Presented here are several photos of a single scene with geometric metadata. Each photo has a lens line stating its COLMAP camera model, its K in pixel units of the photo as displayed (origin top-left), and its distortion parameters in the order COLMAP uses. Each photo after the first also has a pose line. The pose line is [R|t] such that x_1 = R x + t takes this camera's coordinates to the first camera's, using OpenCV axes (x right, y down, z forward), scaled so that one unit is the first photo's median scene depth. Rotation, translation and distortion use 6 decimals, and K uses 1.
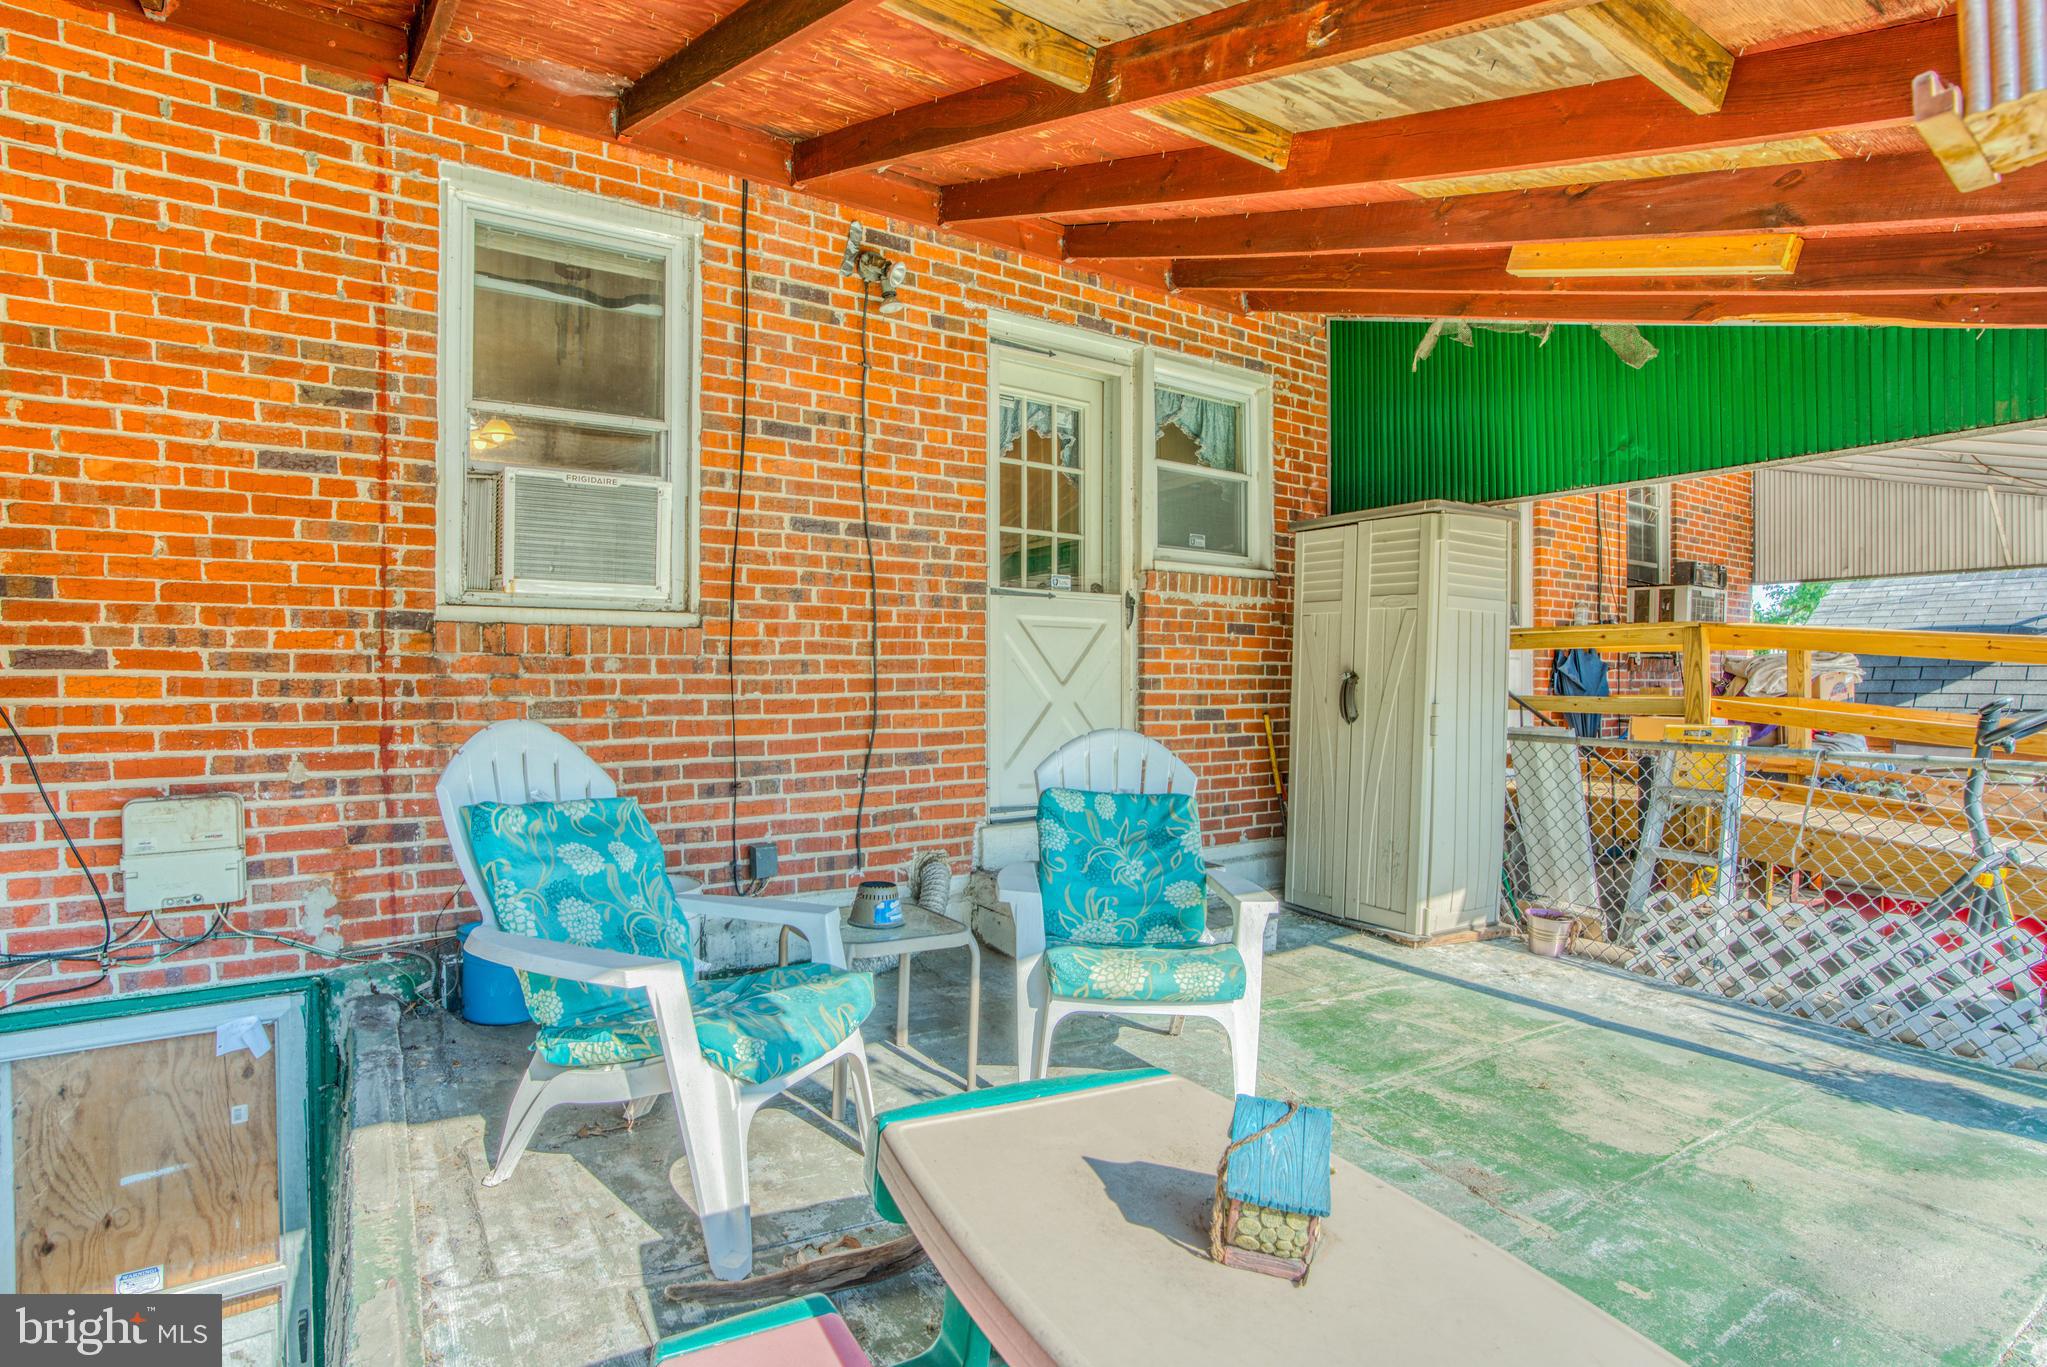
lens RADIAL K [[996.8, 0, 1016.7], [0, 996.8, 673.7], [0, 0, 1]] dist [-0.066302, 0.027840]
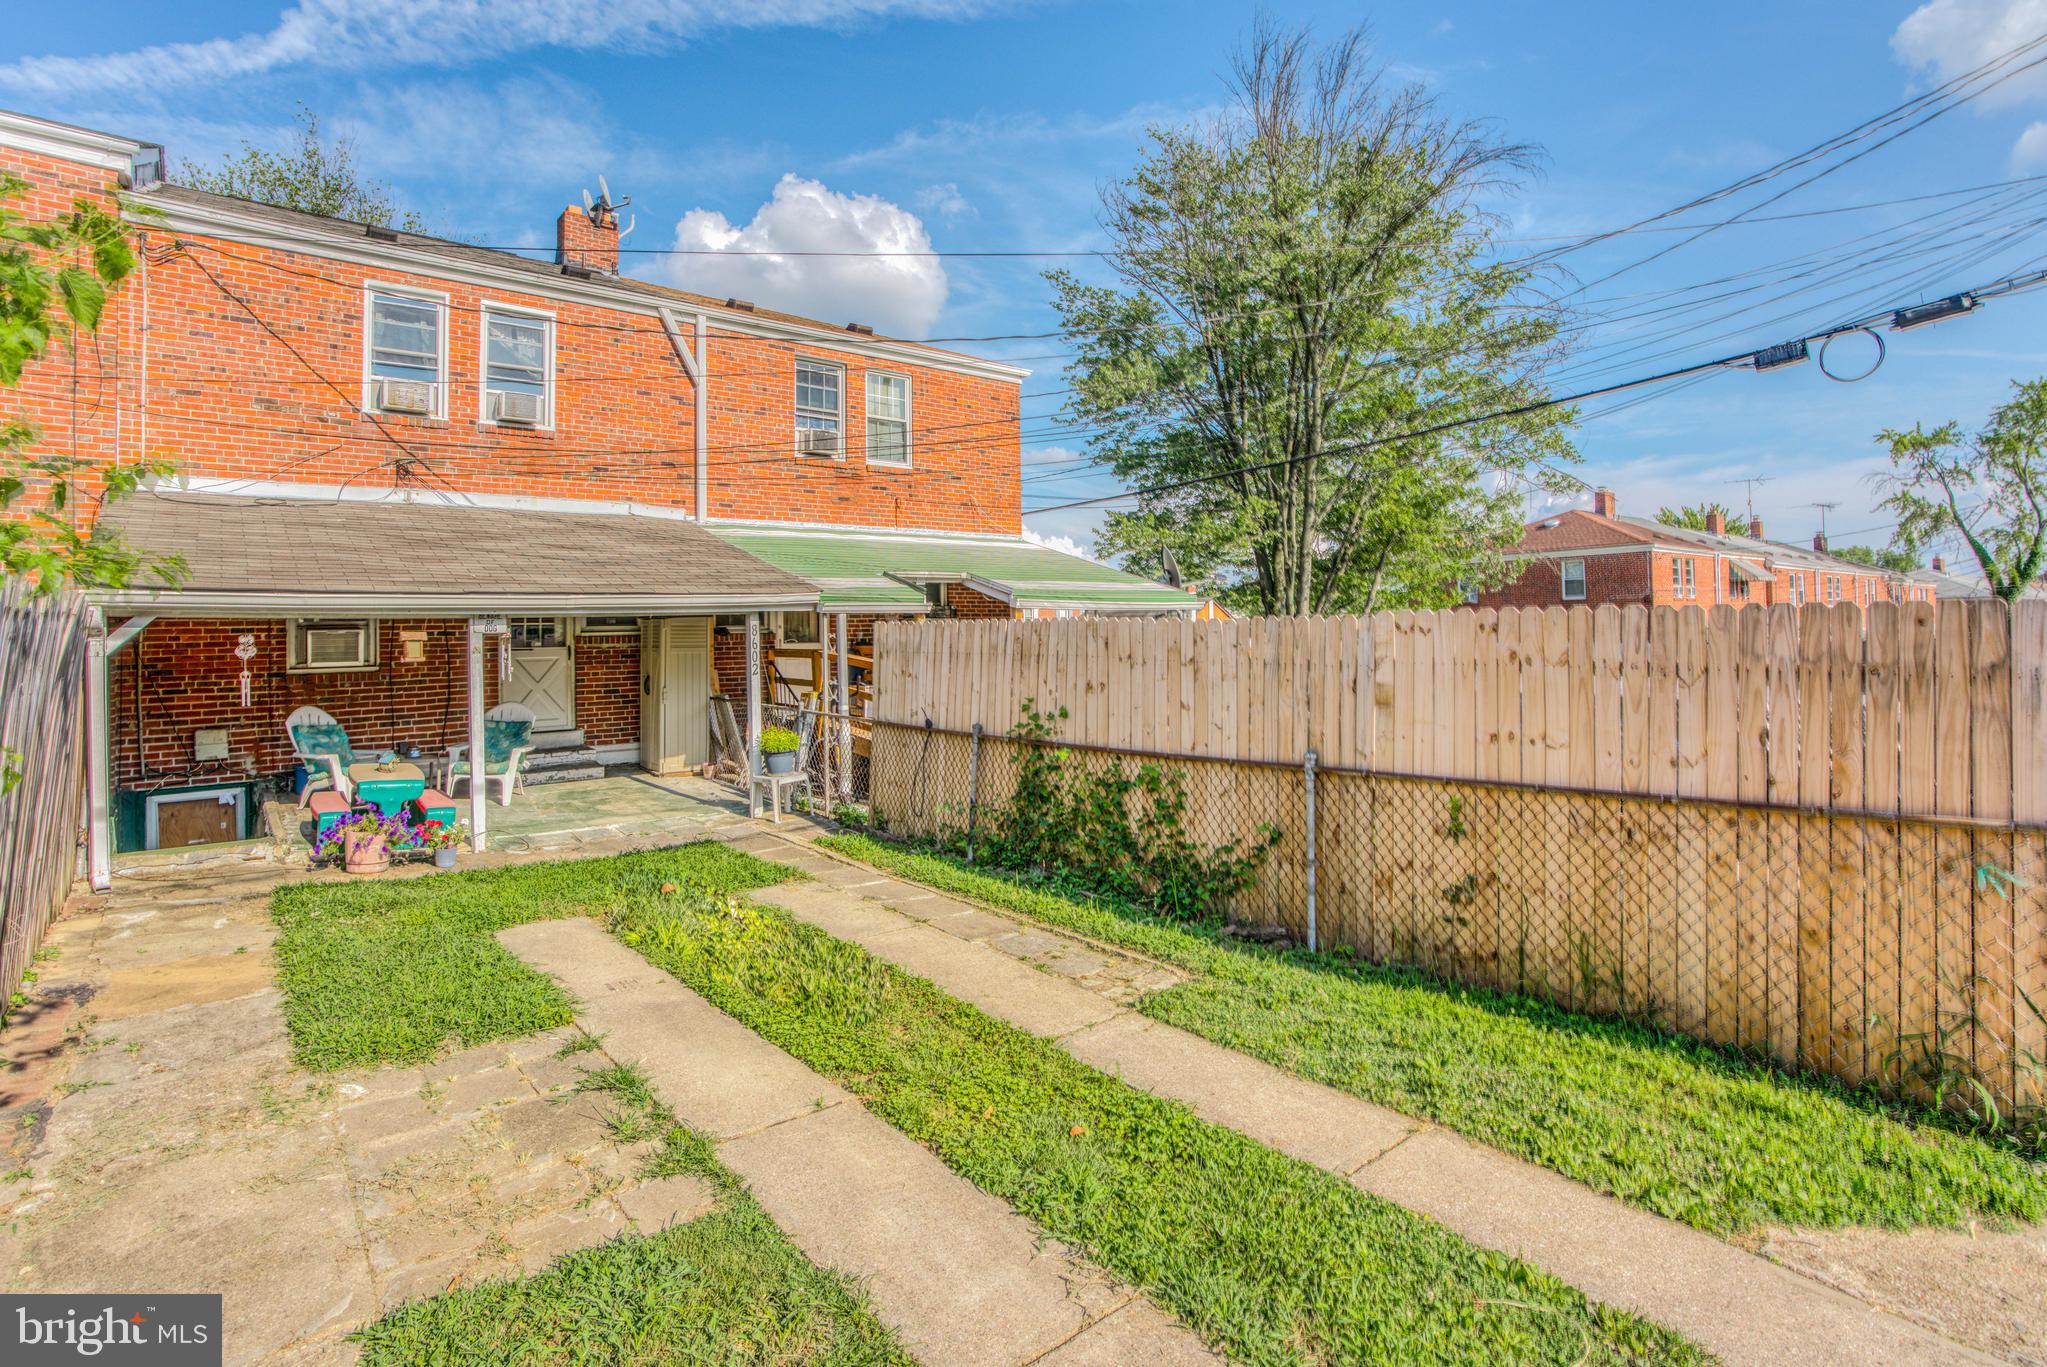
lens RADIAL K [[961.6, 0, 979.3], [0, 961.6, 596.7], [0, 0, 1]] dist [-0.066306, 0.034530]
pose [[0.995512, -0.019449, 0.092610, 1.544137], [0.022170, 0.999350, -0.028436, -0.186757], [-0.091997, 0.030361, 0.995296, -2.532067]]
